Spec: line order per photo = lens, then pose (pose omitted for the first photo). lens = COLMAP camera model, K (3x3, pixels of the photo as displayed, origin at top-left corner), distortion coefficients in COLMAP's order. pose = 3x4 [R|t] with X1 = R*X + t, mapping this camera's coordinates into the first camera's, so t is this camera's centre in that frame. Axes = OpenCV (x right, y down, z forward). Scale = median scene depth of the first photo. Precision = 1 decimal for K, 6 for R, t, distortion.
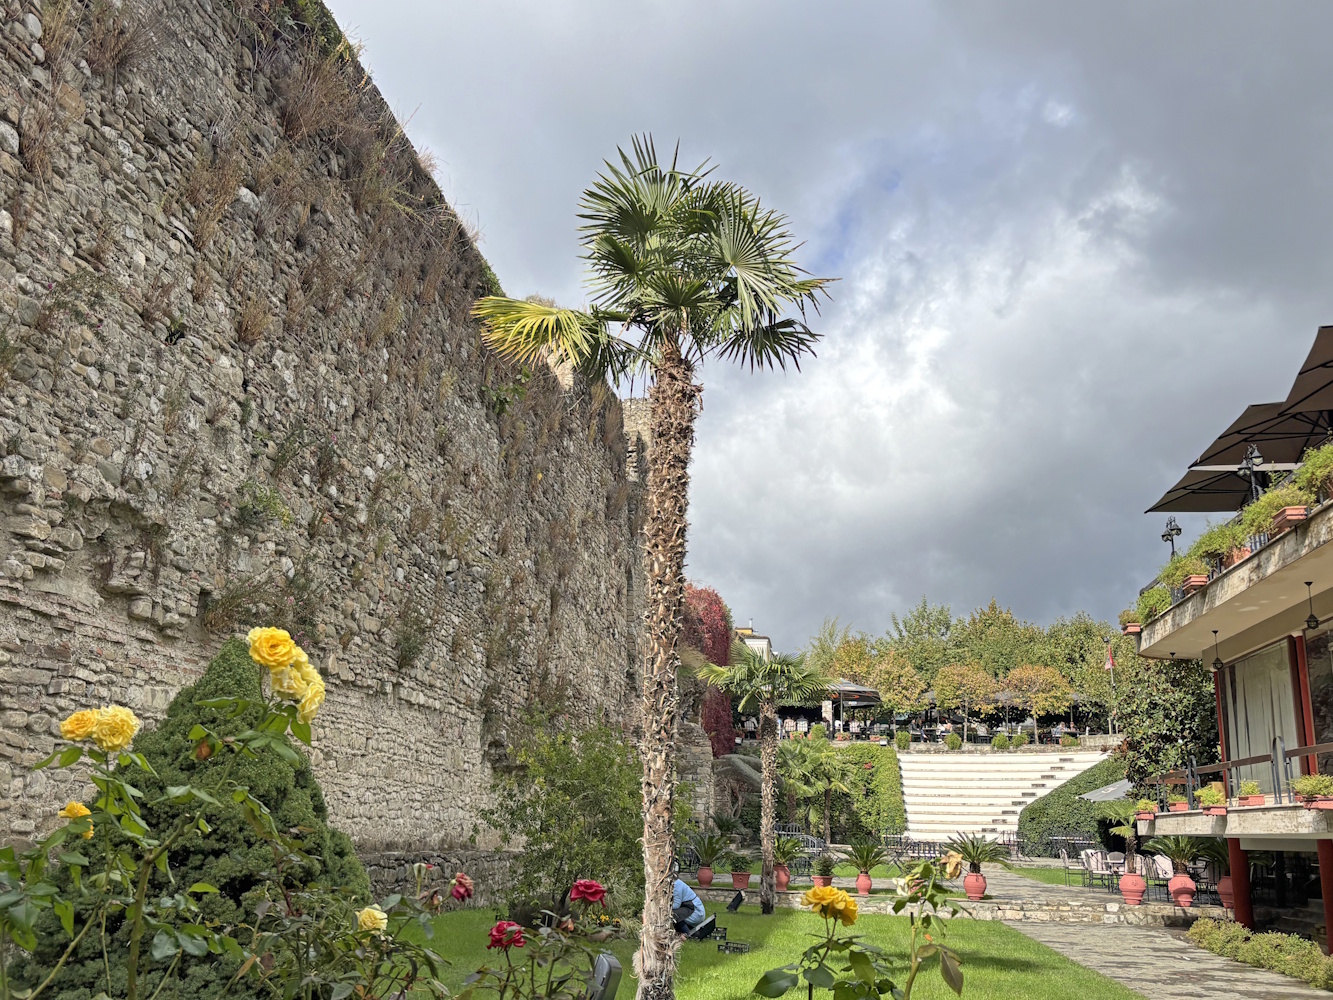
lens RADIAL K [[1362.3, 0, 667.2], [0, 1362.3, 496.4], [0, 0, 1]] dist [0.061680, 0.000000]
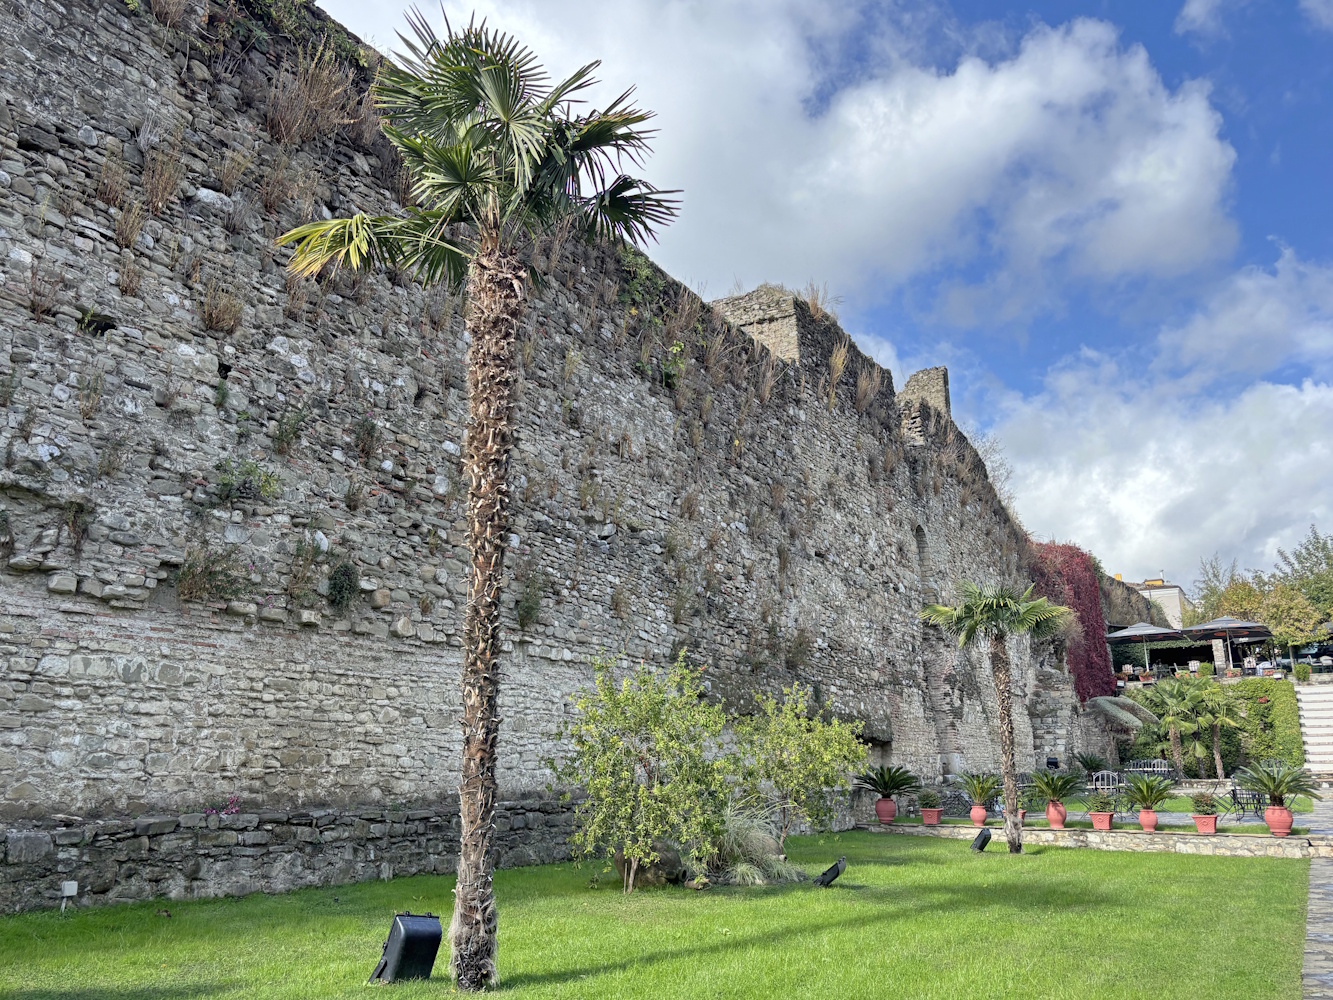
lens RADIAL K [[1117.1, 0, 663.3], [0, 1117.1, 498.7], [0, 0, 1]] dist [0.049062, -0.028782]
pose [[0.919383, -0.126557, -0.372449, 0.298756], [0.125139, 0.991742, -0.028089, 0.079598], [0.372928, -0.020784, 0.927628, 0.292458]]
